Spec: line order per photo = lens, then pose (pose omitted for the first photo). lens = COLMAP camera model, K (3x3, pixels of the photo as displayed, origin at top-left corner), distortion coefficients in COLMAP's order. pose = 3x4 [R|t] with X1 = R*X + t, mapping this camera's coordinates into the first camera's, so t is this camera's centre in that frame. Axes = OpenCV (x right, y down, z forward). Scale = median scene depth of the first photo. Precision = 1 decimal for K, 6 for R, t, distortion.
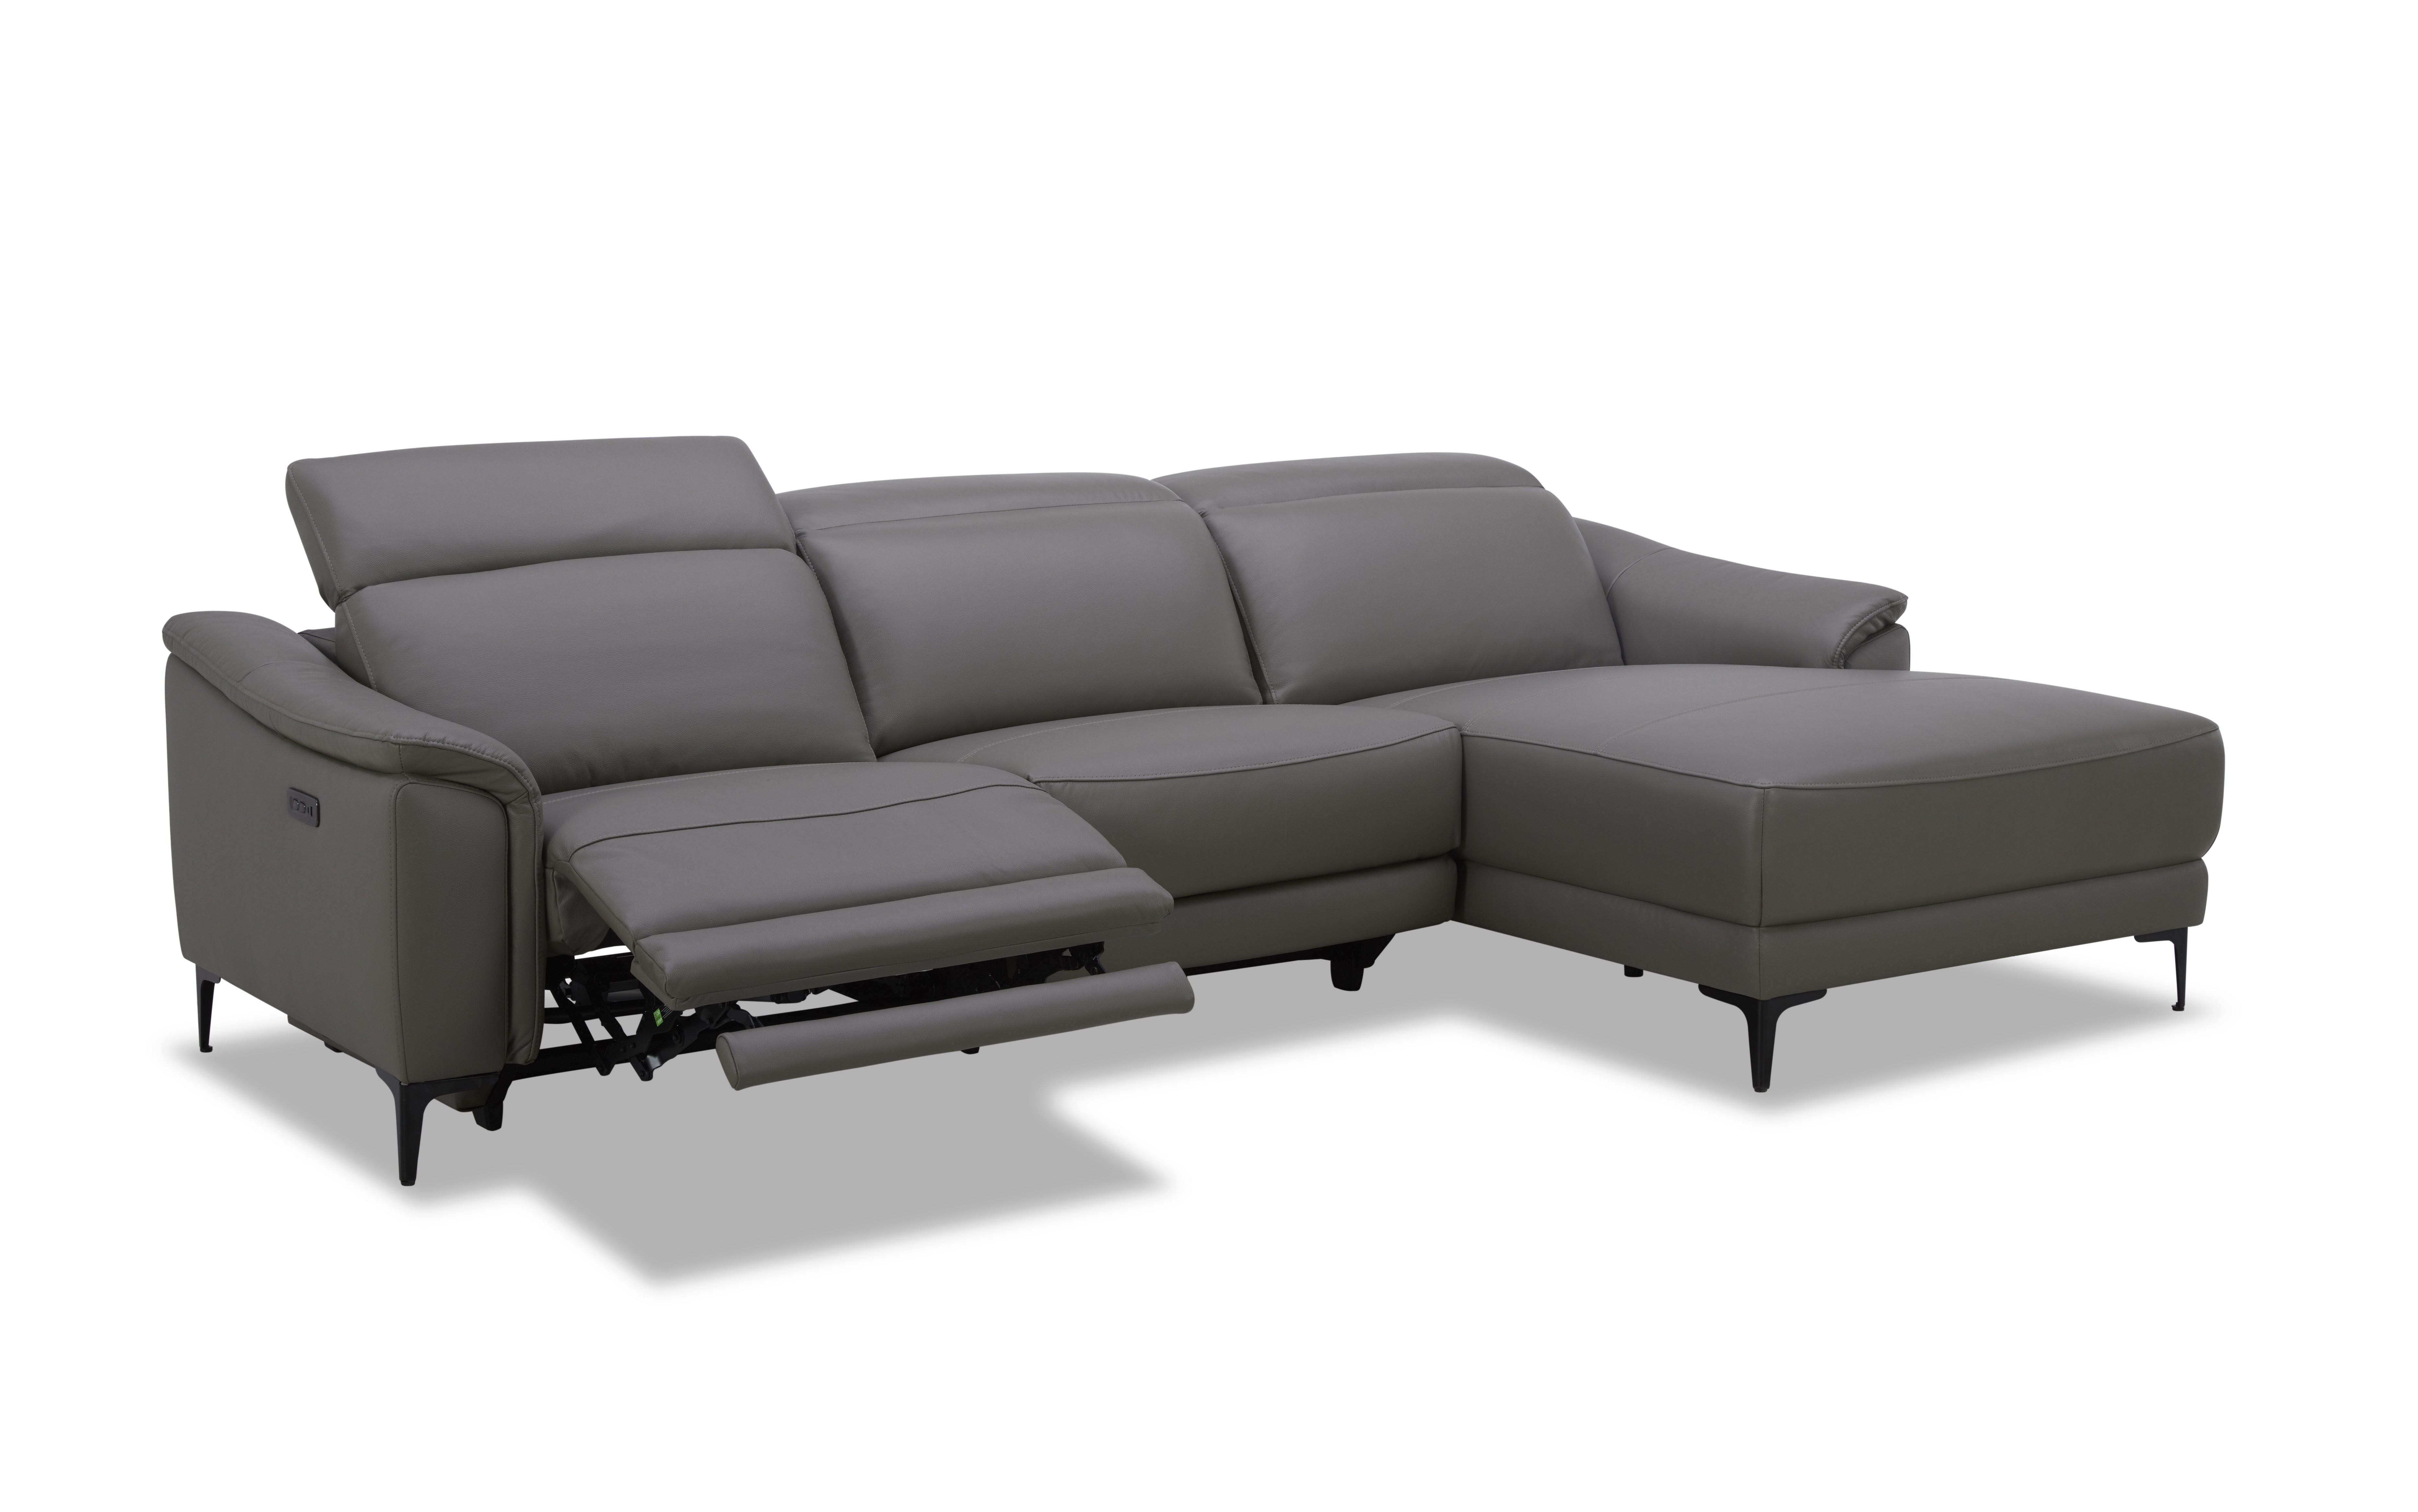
lens RADIAL K [[3763.2, 0, 1205.6], [0, 3763.2, 742.5], [0, 0, 1]] dist [-0.034683, 0.000000]
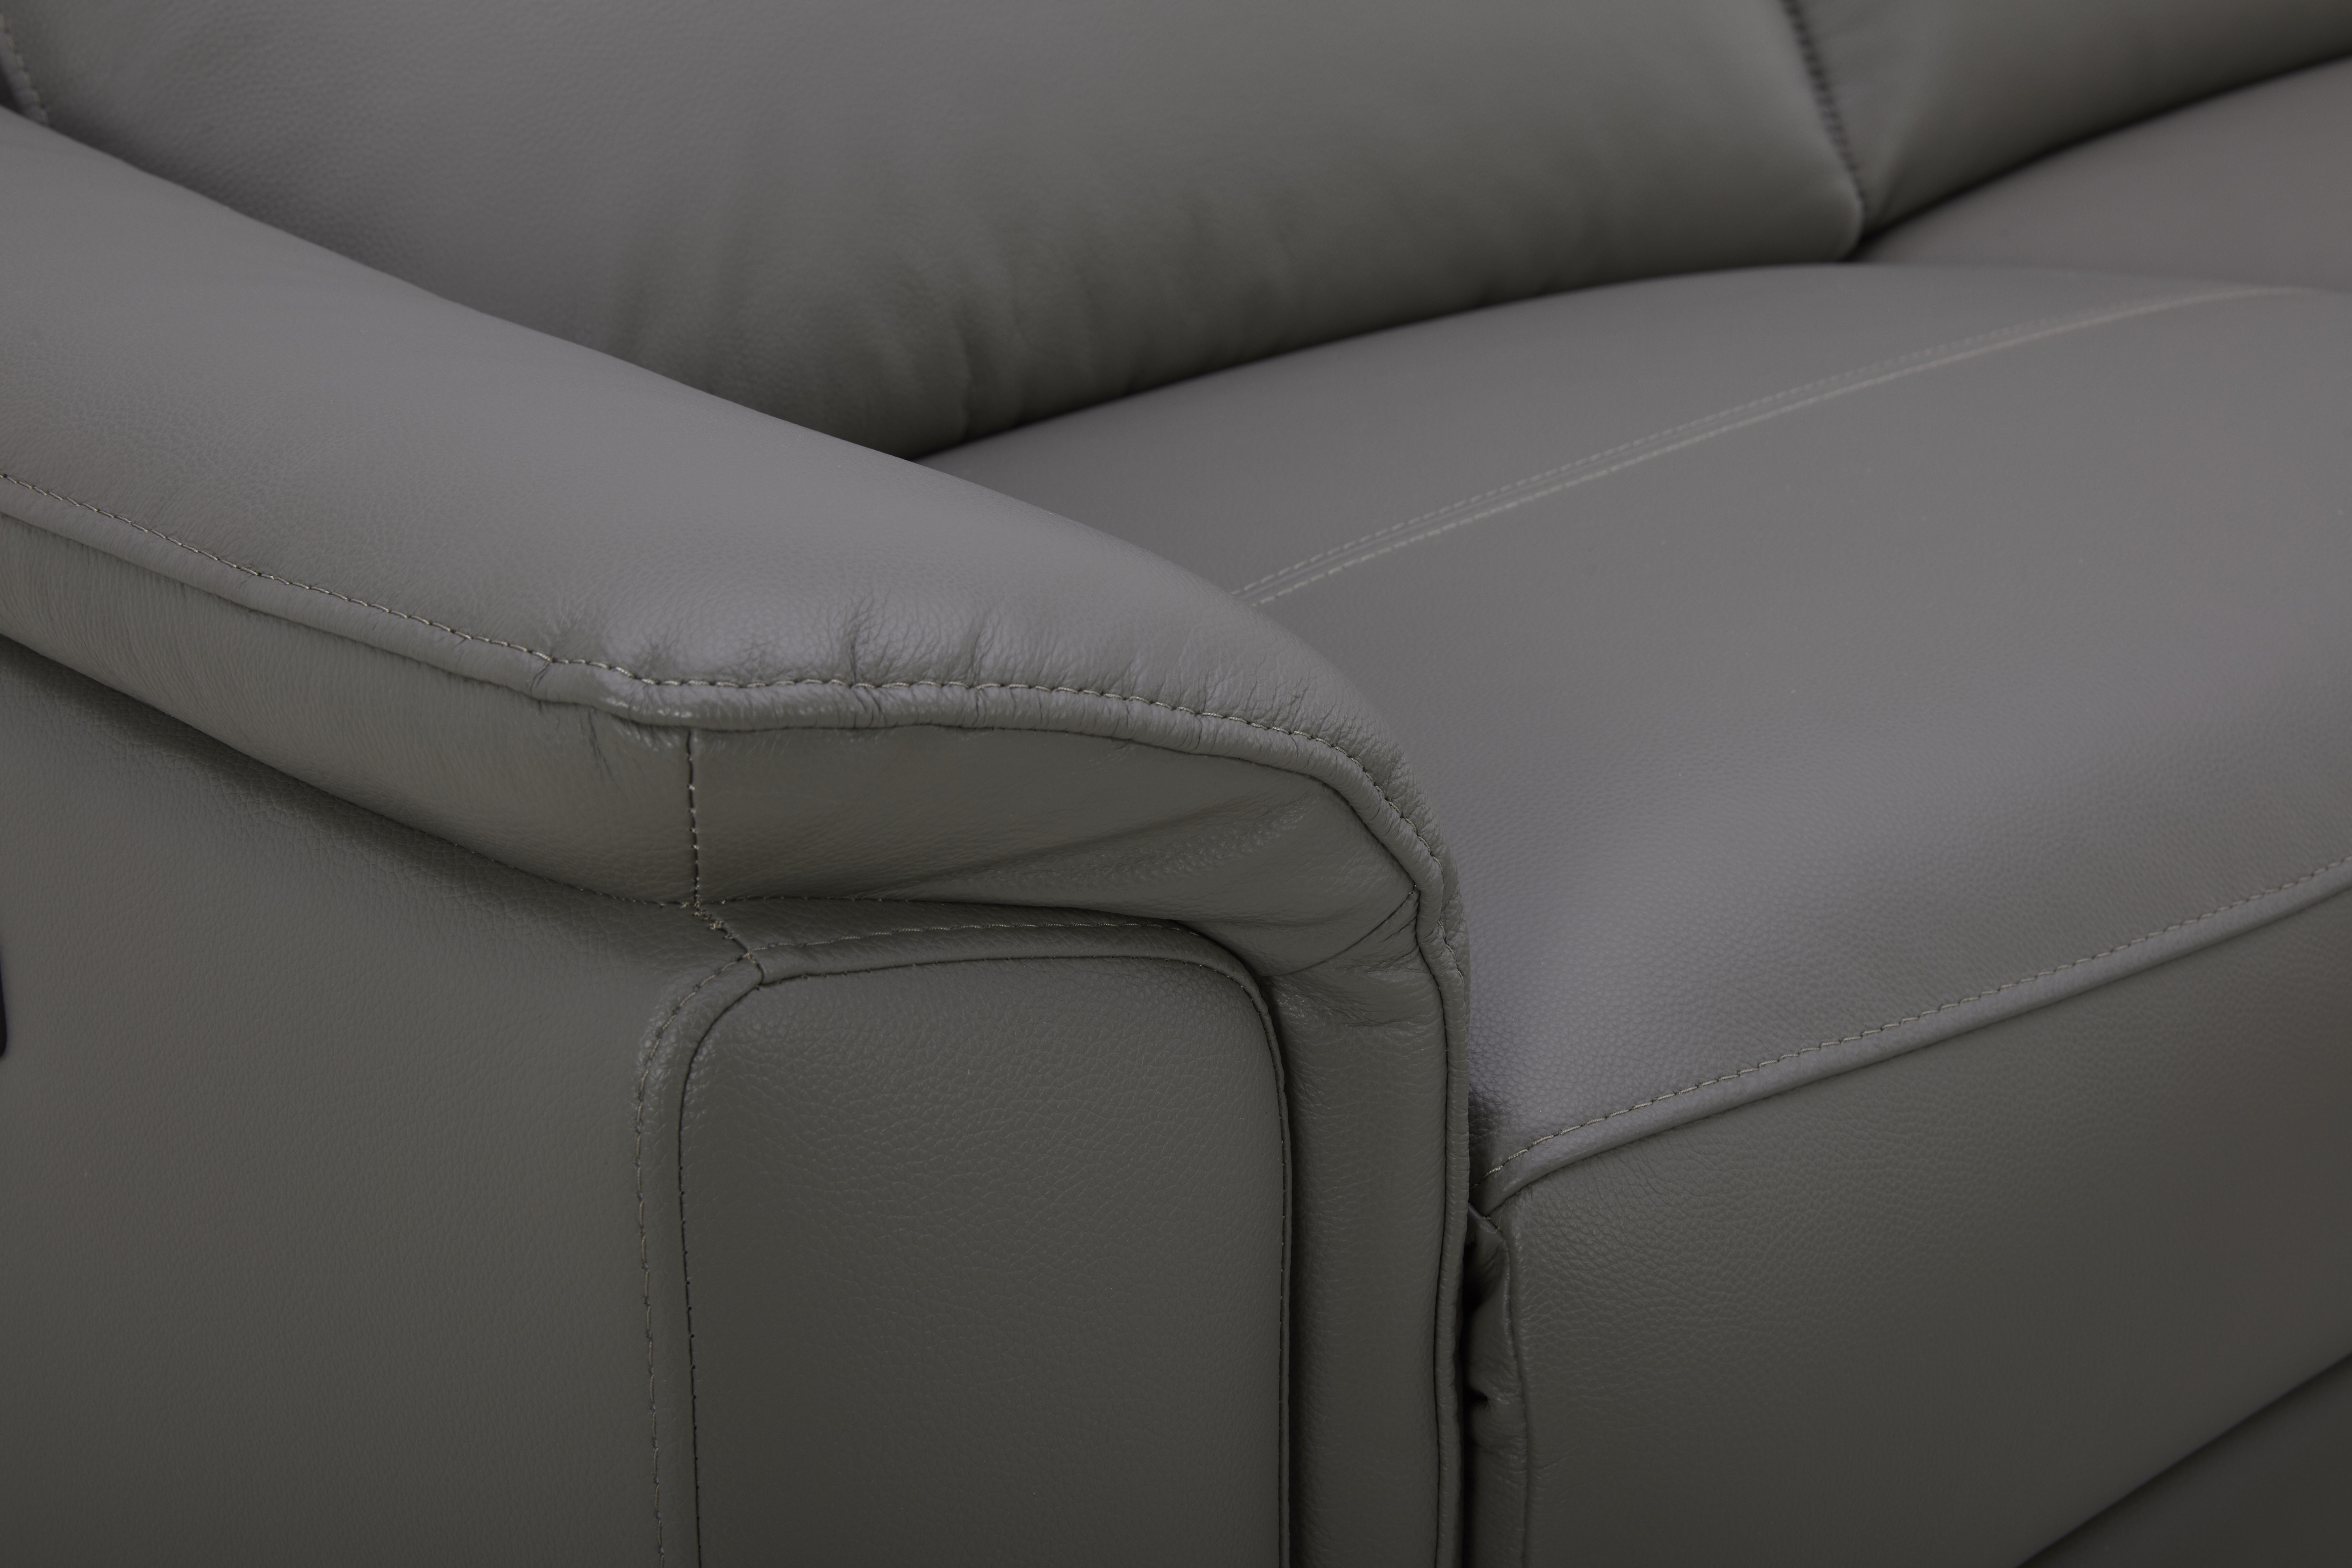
lens RADIAL K [[4410.5, 0, 1172.4], [0, 4410.5, 806.8], [0, 0, 1]] dist [-0.071161, 0.000000]
pose [[0.984914, -0.075283, 0.155813, -0.217640], [0.038798, 0.973554, 0.225137, -0.031708], [-0.168641, -0.215695, 0.961788, 0.823938]]
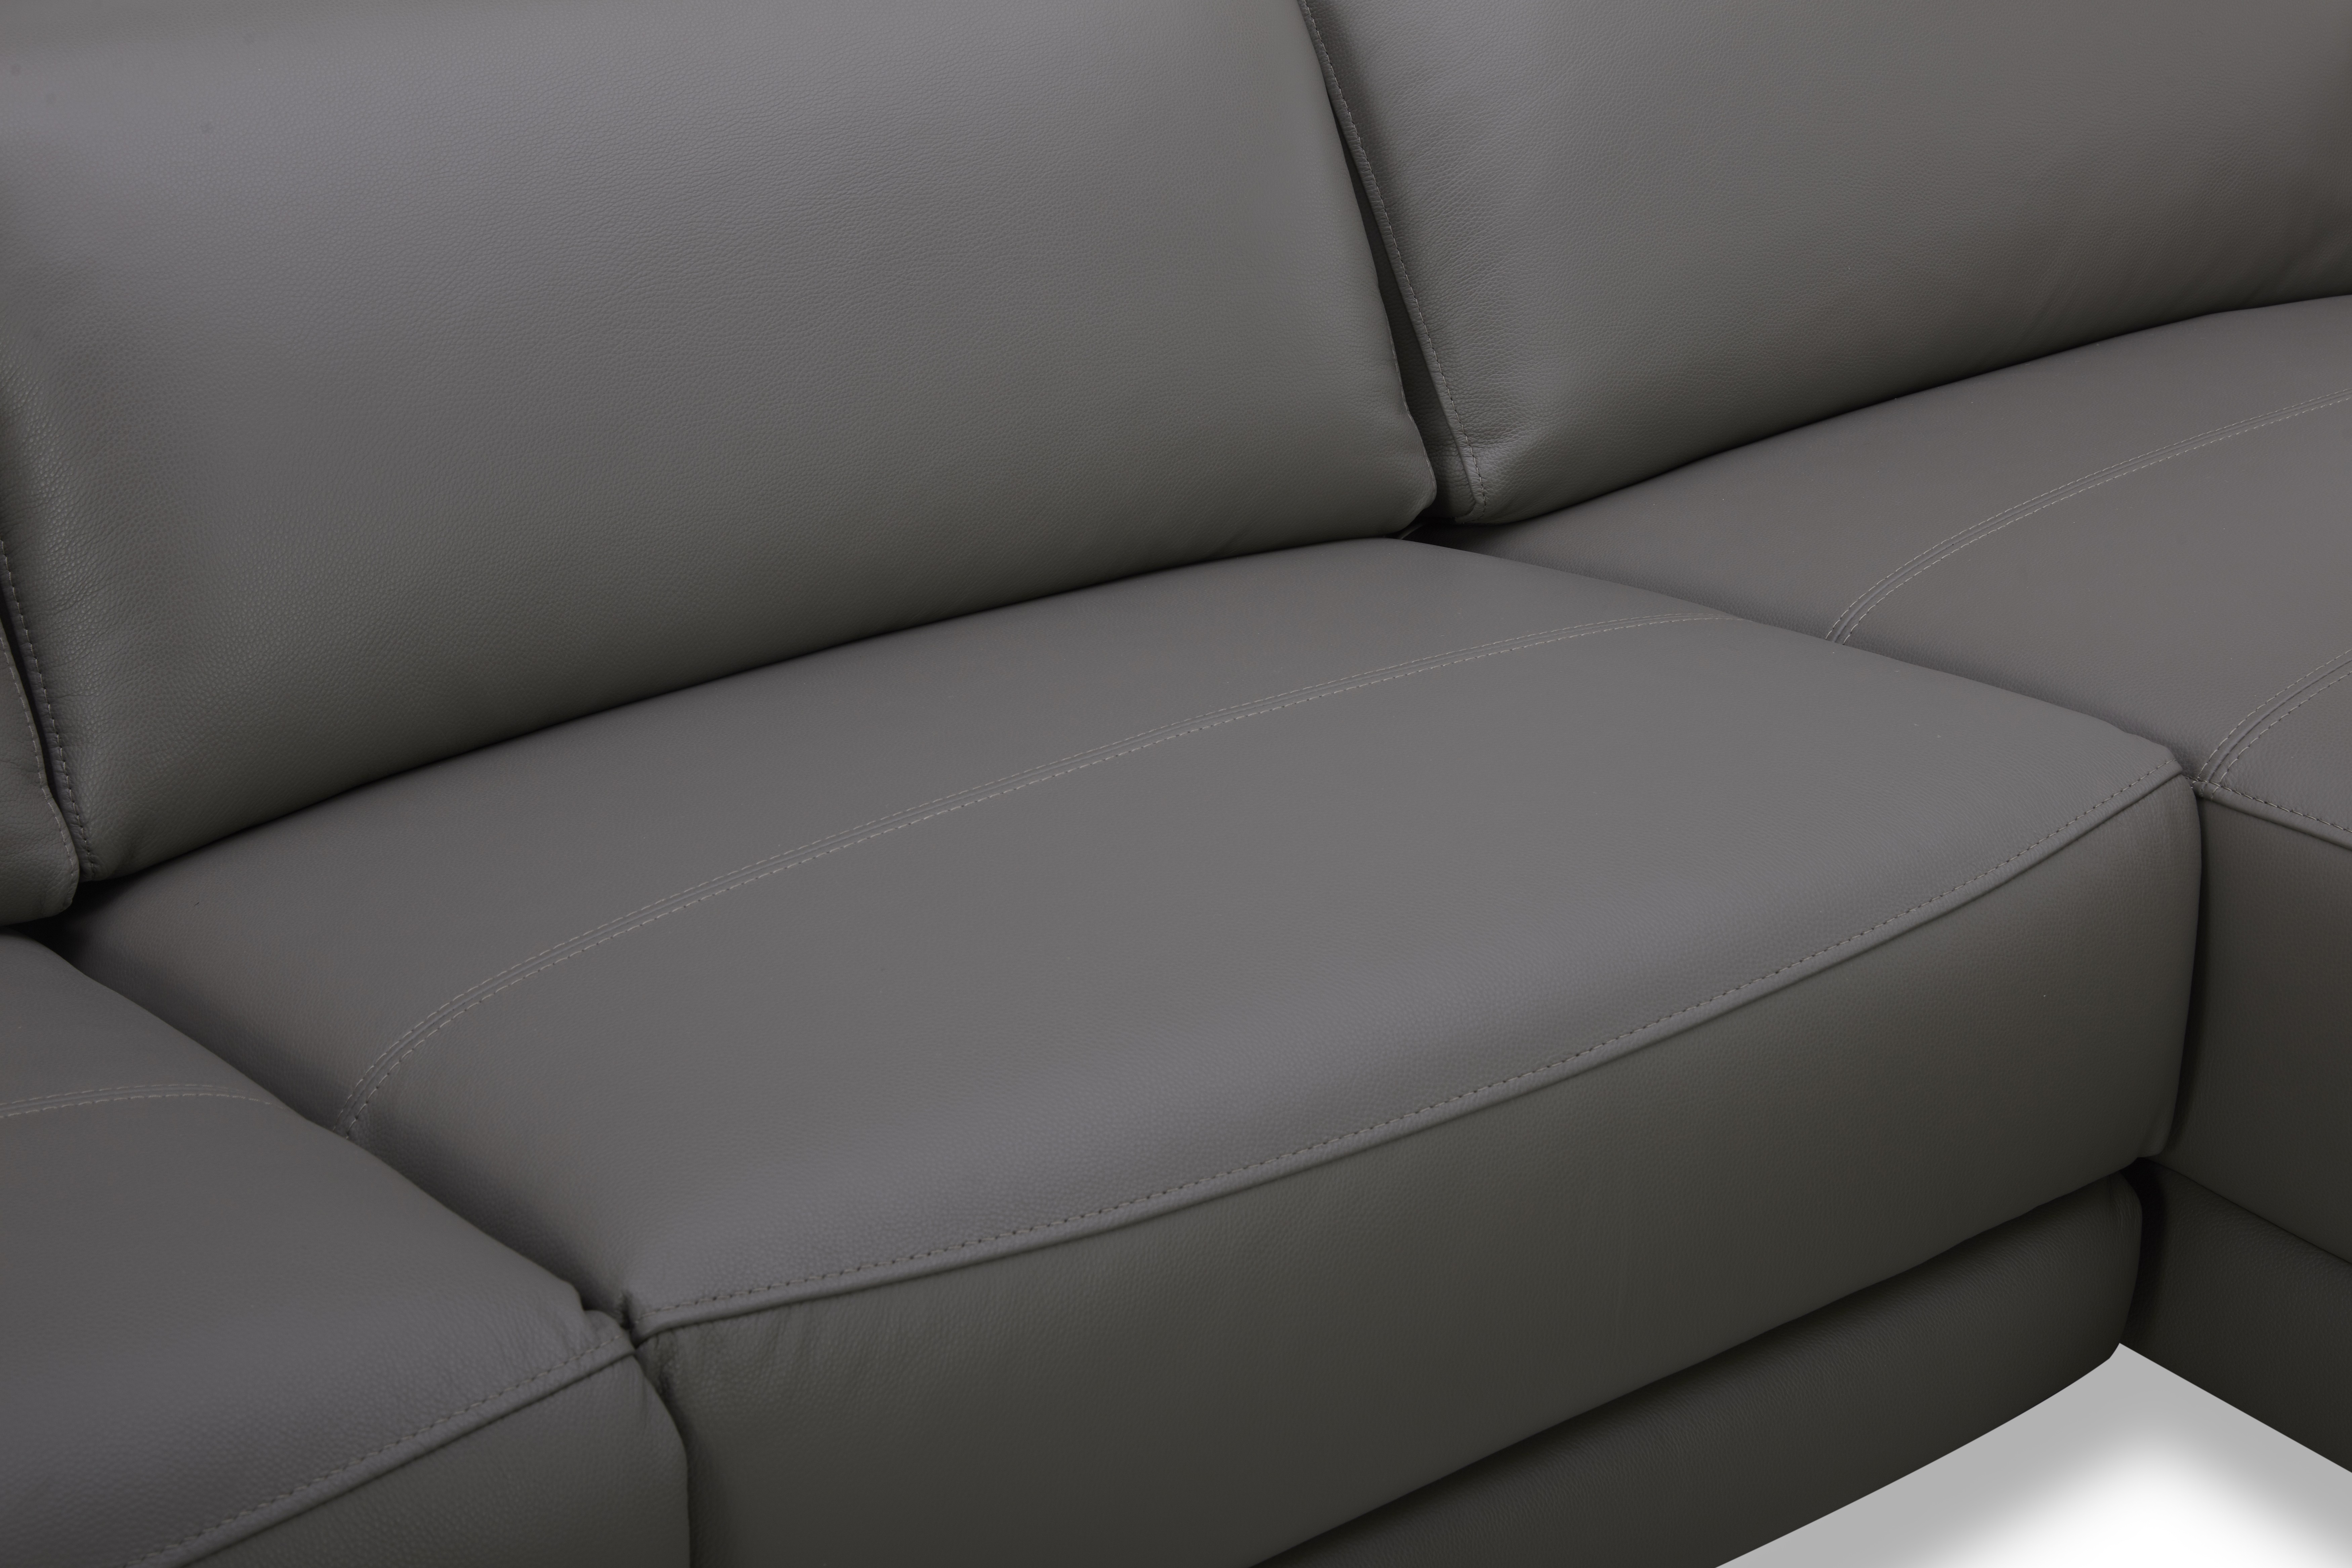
lens RADIAL K [[4410.5, 0, 1169.7], [0, 4410.5, 782.1], [0, 0, 1]] dist [-0.071161, 0.000000]
pose [[0.999635, -0.004382, 0.026665, -0.022129], [-0.002606, 0.966538, 0.256509, -0.104720], [-0.026897, -0.256485, 0.966174, 0.806977]]
